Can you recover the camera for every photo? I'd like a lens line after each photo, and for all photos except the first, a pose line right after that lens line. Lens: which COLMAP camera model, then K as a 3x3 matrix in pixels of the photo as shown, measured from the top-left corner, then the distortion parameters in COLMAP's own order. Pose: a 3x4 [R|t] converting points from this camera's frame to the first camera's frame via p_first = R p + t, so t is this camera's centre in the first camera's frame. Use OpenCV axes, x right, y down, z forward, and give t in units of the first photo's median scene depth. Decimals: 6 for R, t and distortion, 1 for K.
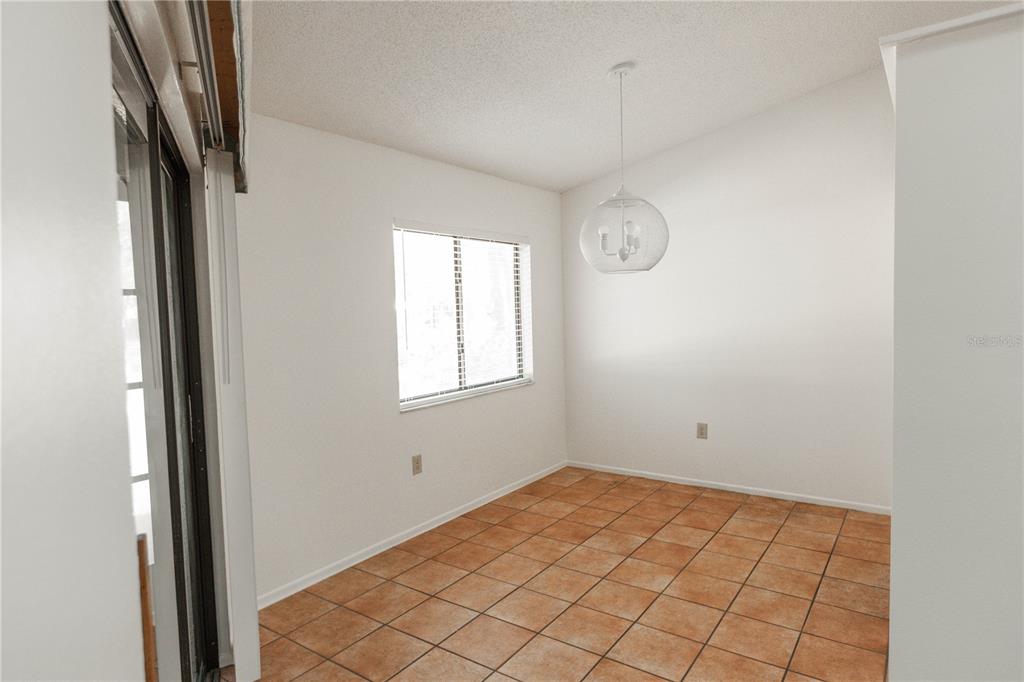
lens RADIAL K [[582.7, 0, 517.2], [0, 582.7, 339.4], [0, 0, 1]] dist [-0.001039, -0.000139]
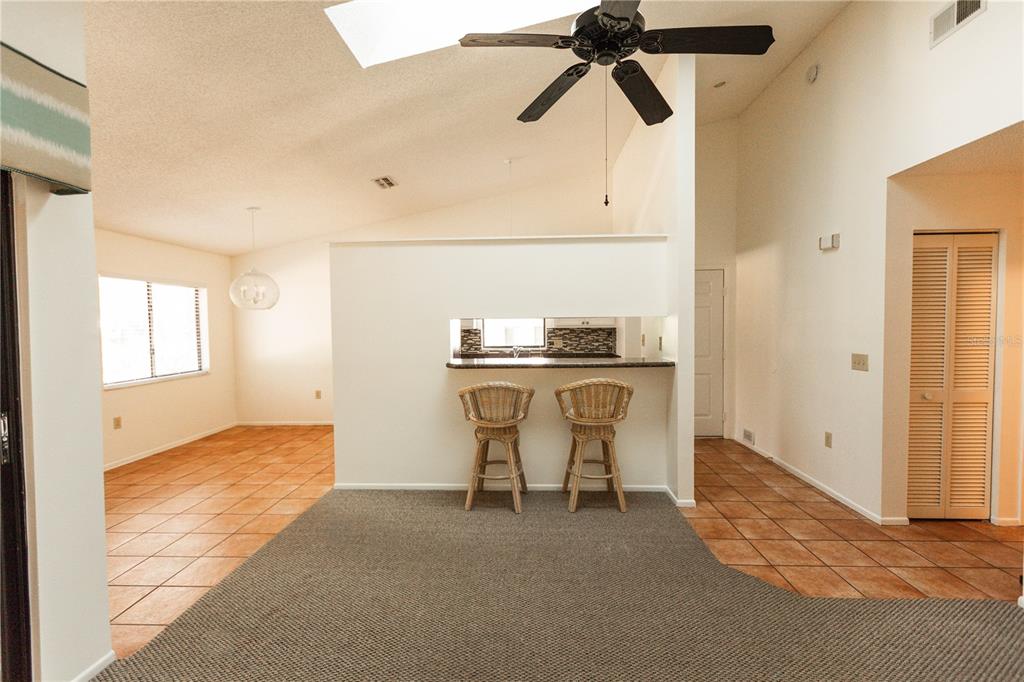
lens RADIAL K [[453.9, 0, 510.7], [0, 453.9, 341.3], [0, 0, 1]] dist [0.004245, -0.000267]
pose [[0.843528, -0.001968, 0.537081, 0.065455], [0.018048, 0.999532, -0.024683, 0.037872], [-0.536781, 0.030514, 0.843169, -0.615596]]
